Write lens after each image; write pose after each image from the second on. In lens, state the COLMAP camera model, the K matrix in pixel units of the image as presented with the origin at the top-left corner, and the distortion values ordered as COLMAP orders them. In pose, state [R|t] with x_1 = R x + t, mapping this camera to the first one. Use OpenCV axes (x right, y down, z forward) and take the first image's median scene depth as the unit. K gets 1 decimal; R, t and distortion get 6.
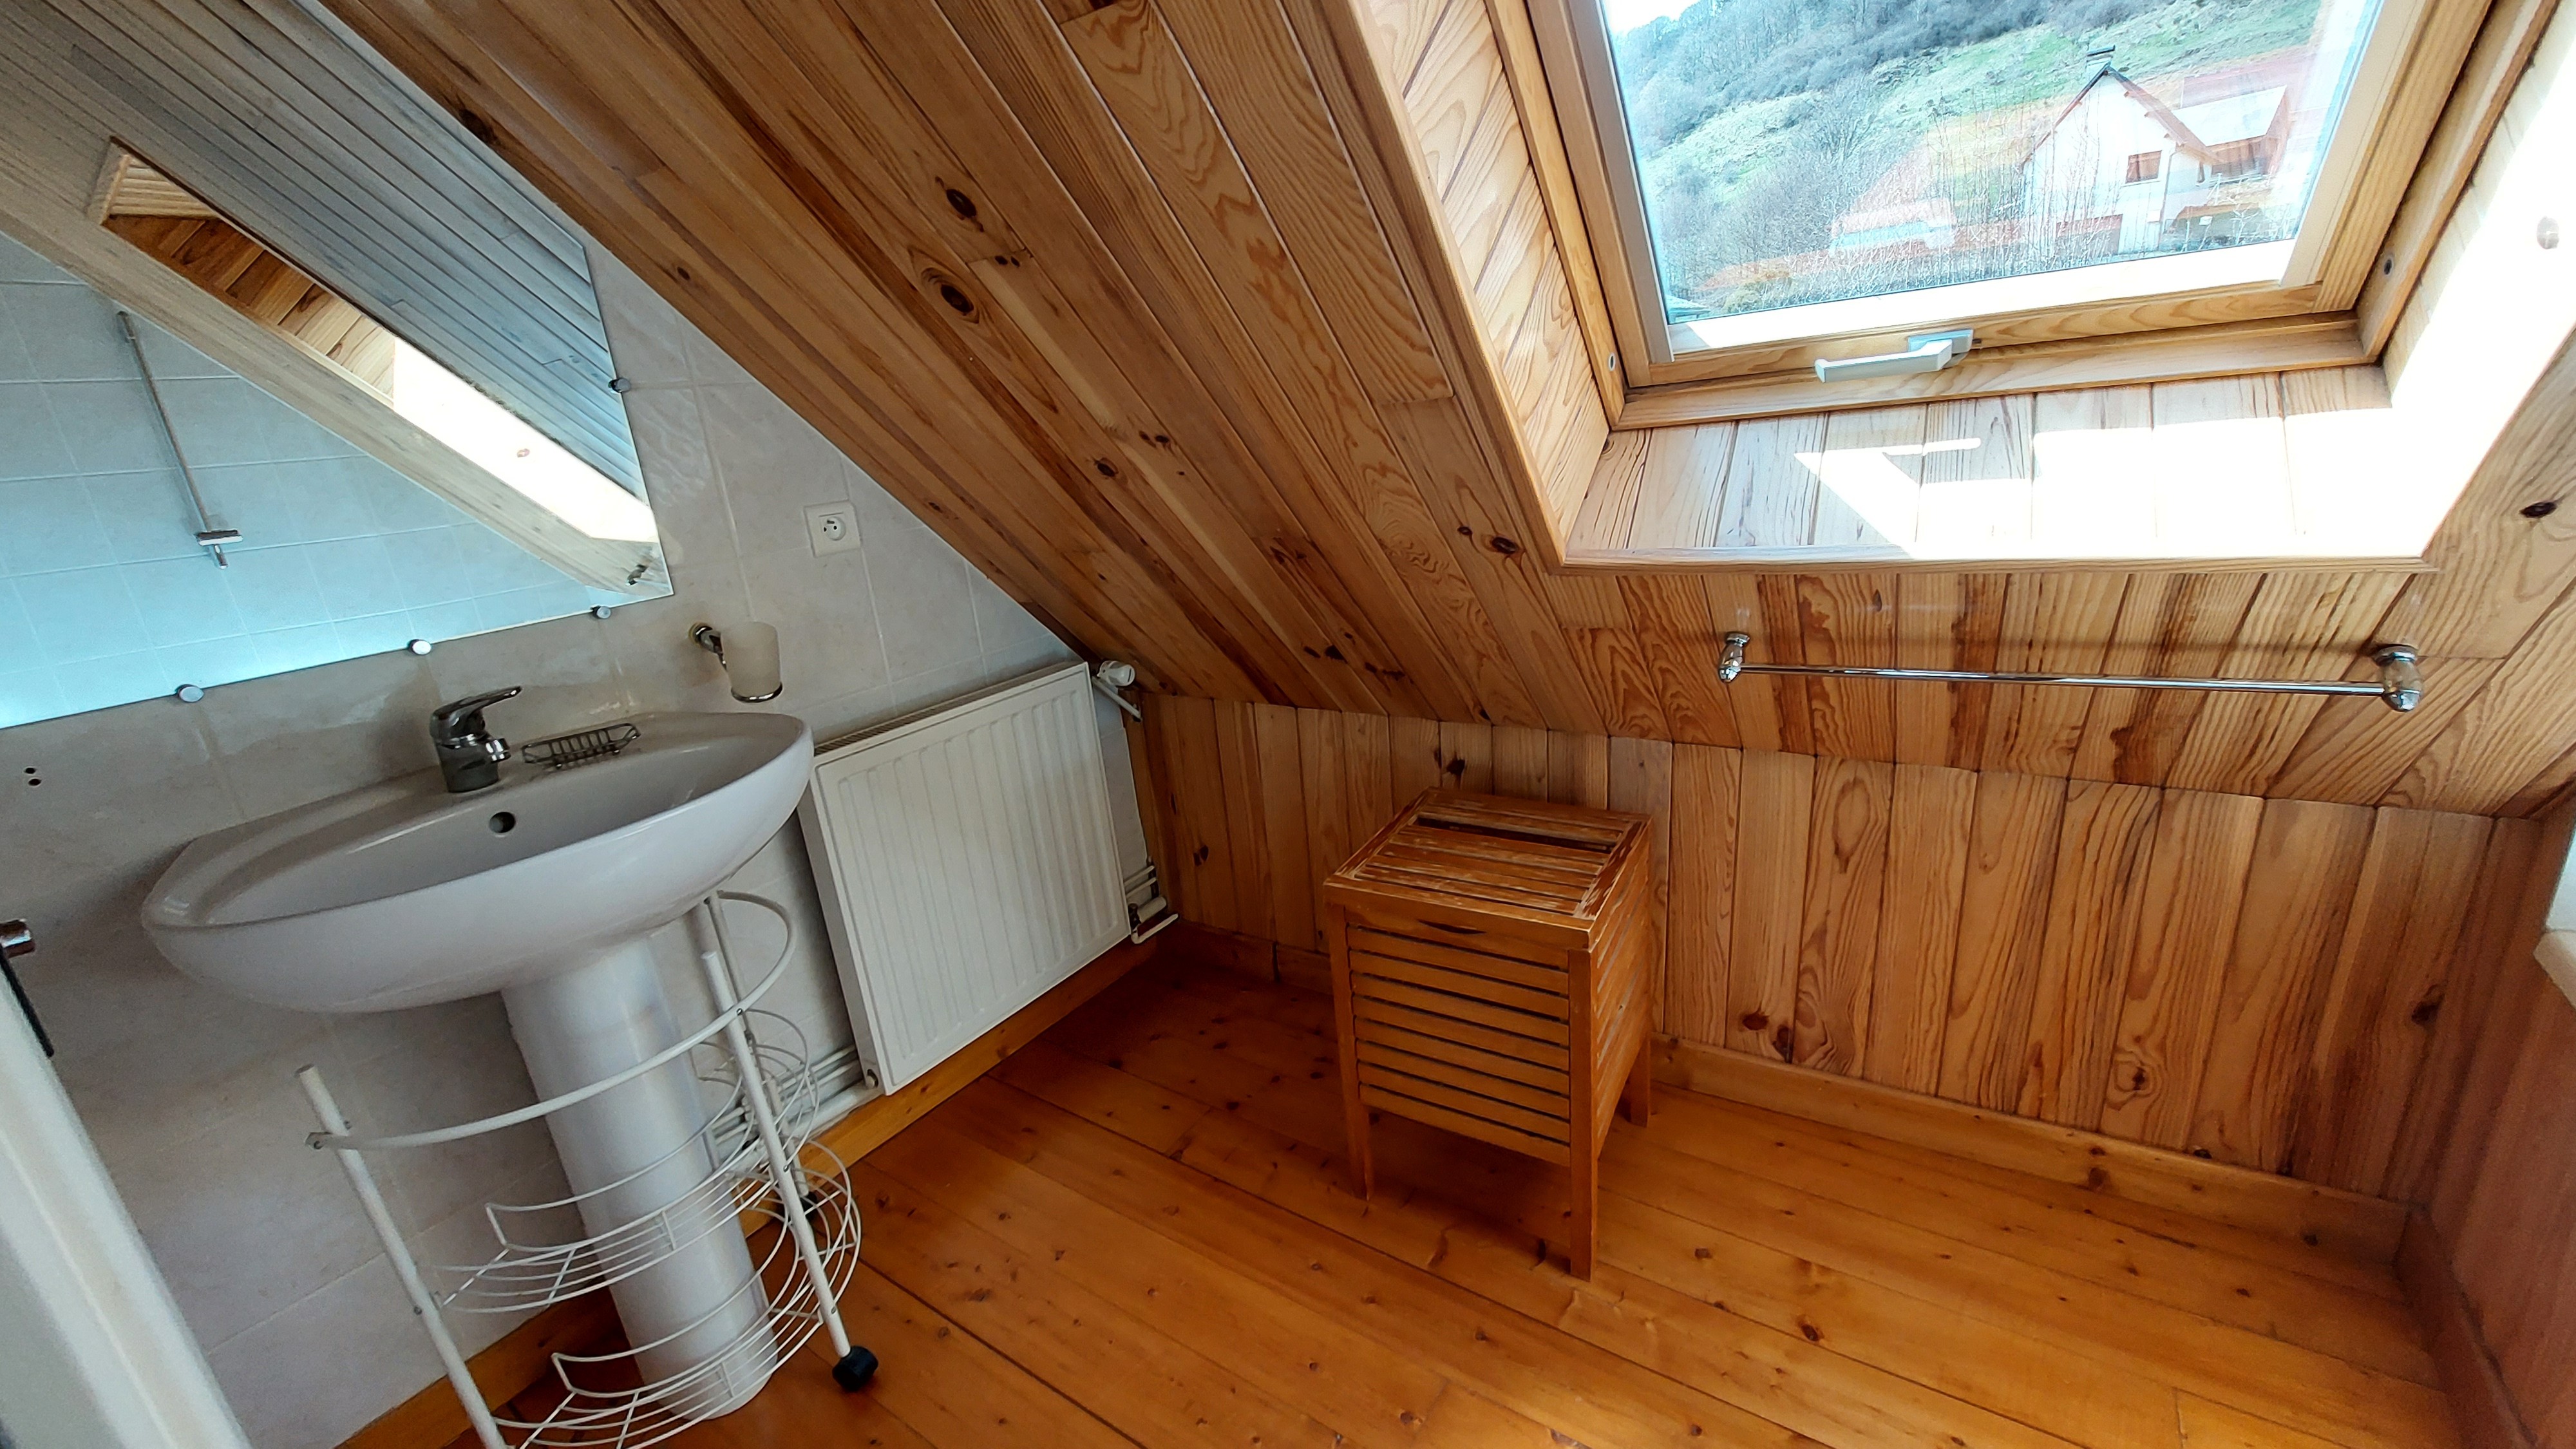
lens RADIAL K [[1017.5, 0, 1286.4], [0, 1017.5, 718.7], [0, 0, 1]] dist [-0.011490, -0.000747]
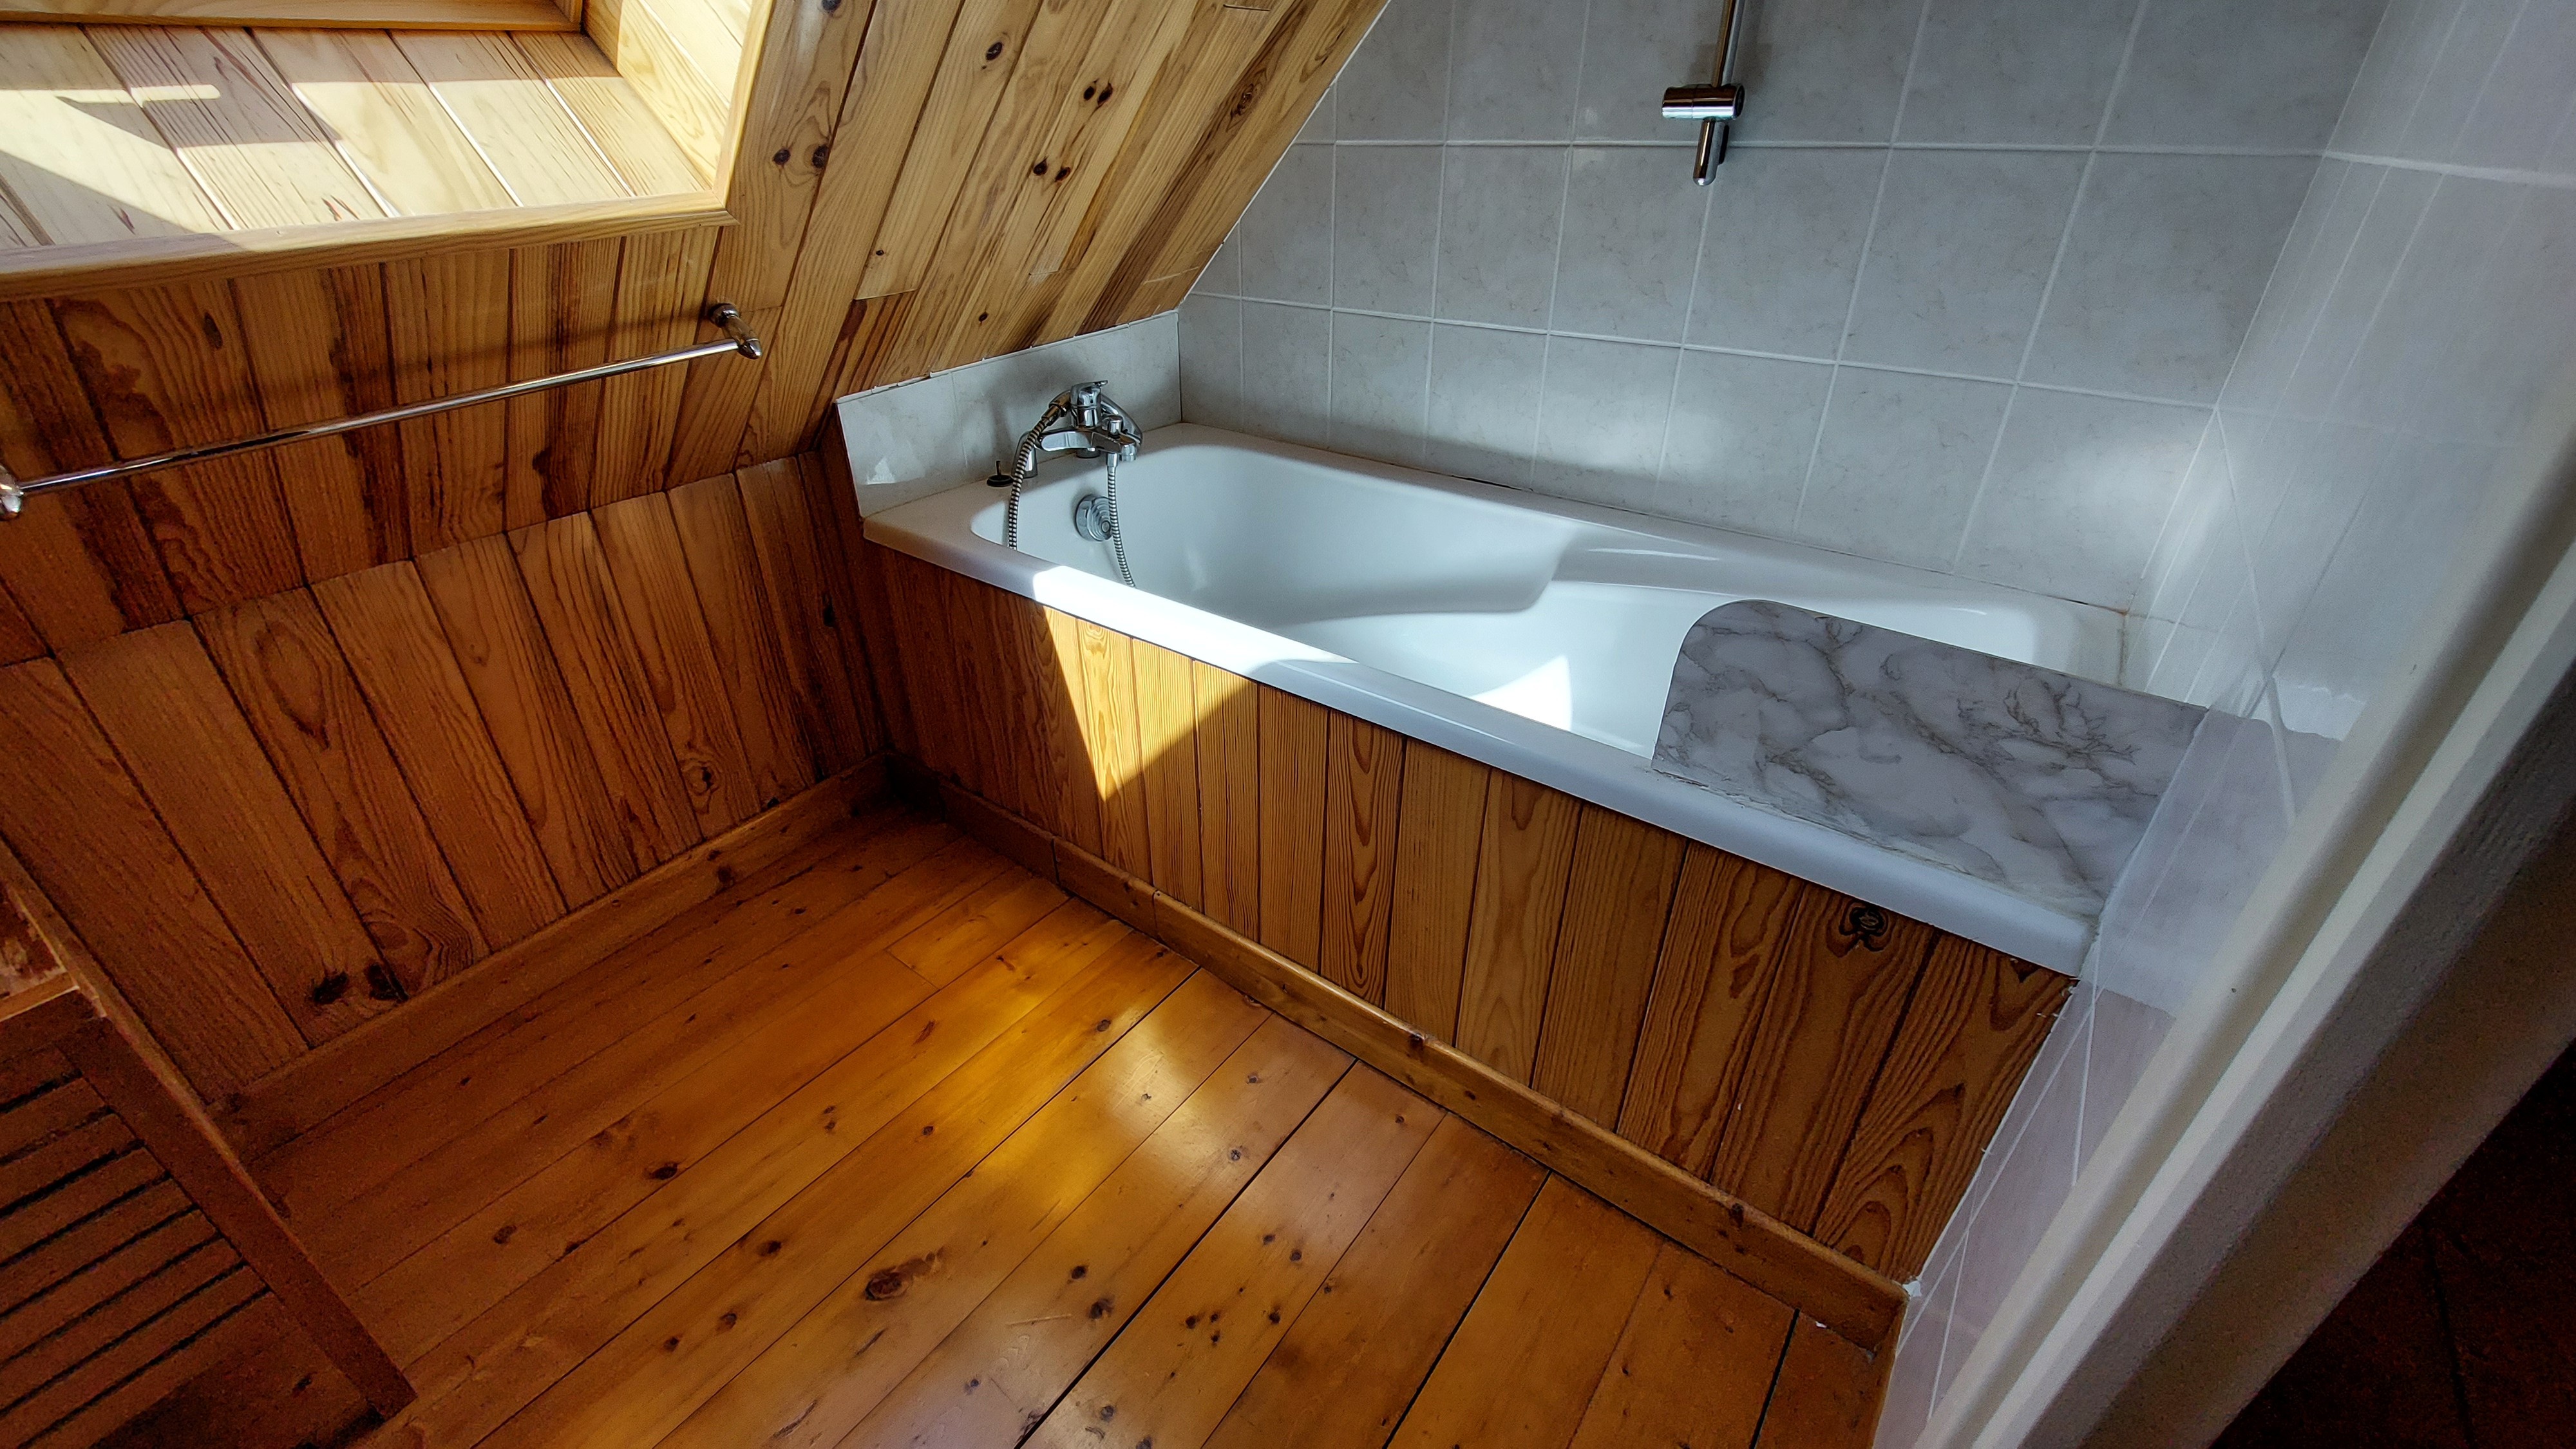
lens RADIAL K [[1017.5, 0, 1285.7], [0, 1017.5, 717.8], [0, 0, 1]] dist [-0.011490, -0.000747]
pose [[0.054929, -0.431449, 0.900464, -0.093374], [0.294621, 0.868677, 0.398246, 0.048421], [-0.954034, 0.243420, 0.174829, 0.193834]]
